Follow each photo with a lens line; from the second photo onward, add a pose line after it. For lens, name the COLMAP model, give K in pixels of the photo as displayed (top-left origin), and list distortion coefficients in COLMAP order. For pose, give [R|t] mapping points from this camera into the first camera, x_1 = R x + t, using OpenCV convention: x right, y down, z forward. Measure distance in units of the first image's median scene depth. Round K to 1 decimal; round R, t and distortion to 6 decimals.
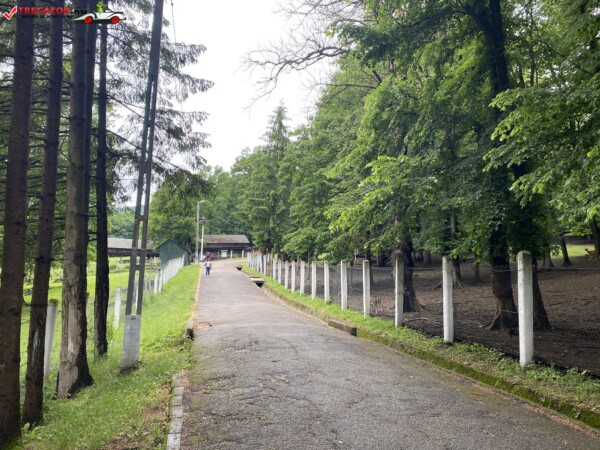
lens RADIAL K [[449.2, 0, 294.4], [0, 449.2, 219.2], [0, 0, 1]] dist [0.065884, -0.074360]
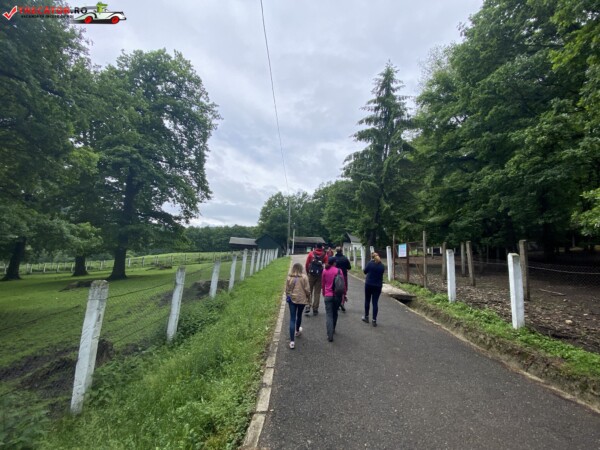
lens RADIAL K [[239.6, 0, 297.7], [0, 239.6, 224.7], [0, 0, 1]] dist [0.023566, -0.023294]
pose [[0.983103, 0.002854, -0.183031, -0.056304], [-0.009811, 0.999263, -0.037119, 0.027814], [0.182790, 0.038288, 0.982406, 0.274288]]
